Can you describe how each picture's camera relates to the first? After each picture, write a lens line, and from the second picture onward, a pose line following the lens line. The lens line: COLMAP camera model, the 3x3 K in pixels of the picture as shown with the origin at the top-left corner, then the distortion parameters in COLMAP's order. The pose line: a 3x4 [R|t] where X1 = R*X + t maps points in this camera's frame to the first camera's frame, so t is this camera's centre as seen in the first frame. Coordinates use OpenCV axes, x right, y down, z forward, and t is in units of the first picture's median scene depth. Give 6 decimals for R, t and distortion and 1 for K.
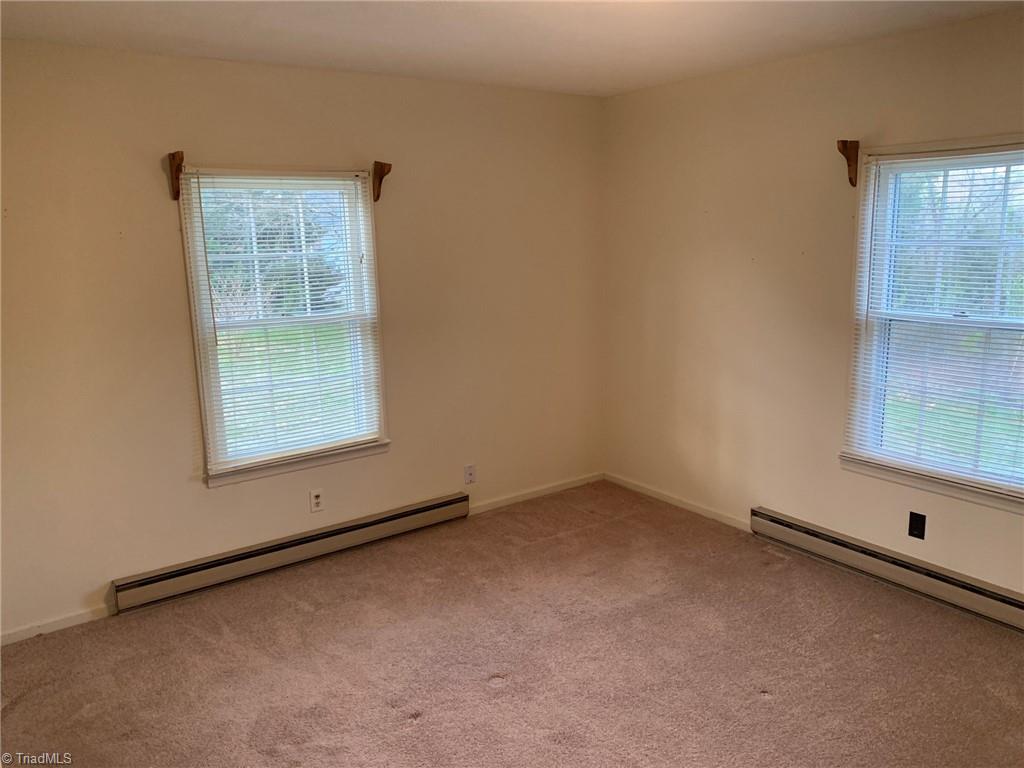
lens RADIAL K [[772.3, 0, 509.5], [0, 772.3, 387.0], [0, 0, 1]] dist [0.012997, -0.014290]
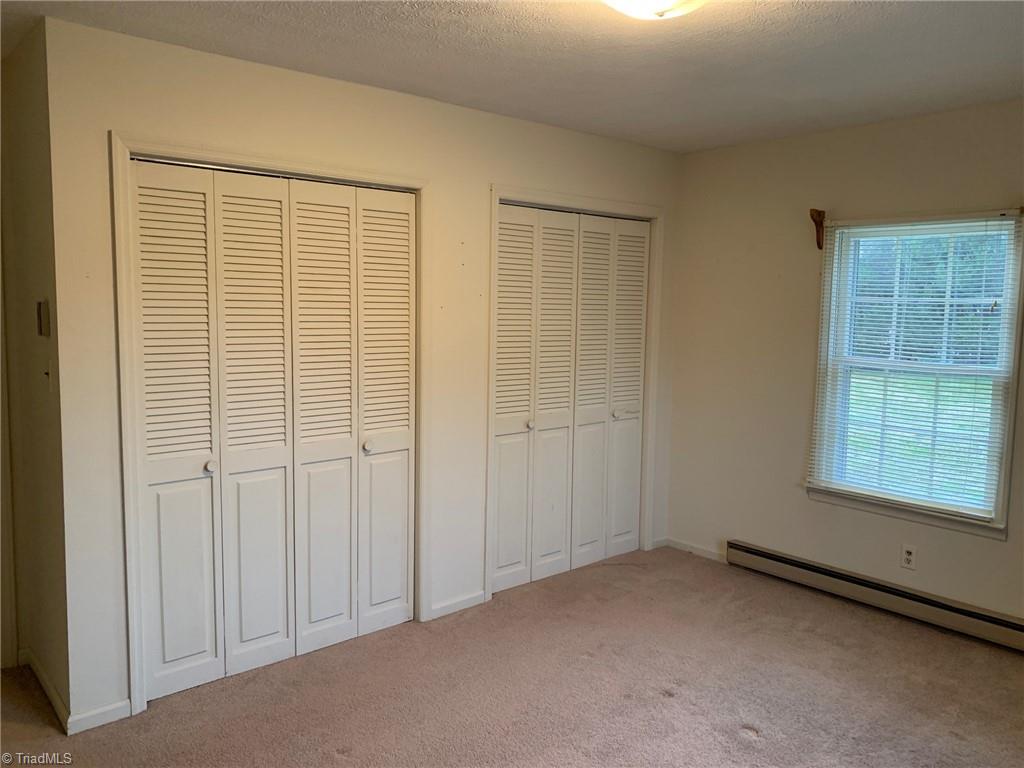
lens RADIAL K [[772.3, 0, 509.0], [0, 772.3, 379.9], [0, 0, 1]] dist [0.012997, -0.014290]
pose [[0.091271, 0.130461, -0.987243, 0.665687], [-0.213459, 0.970901, 0.108567, -0.067507], [0.972679, 0.200827, 0.116464, 0.398645]]
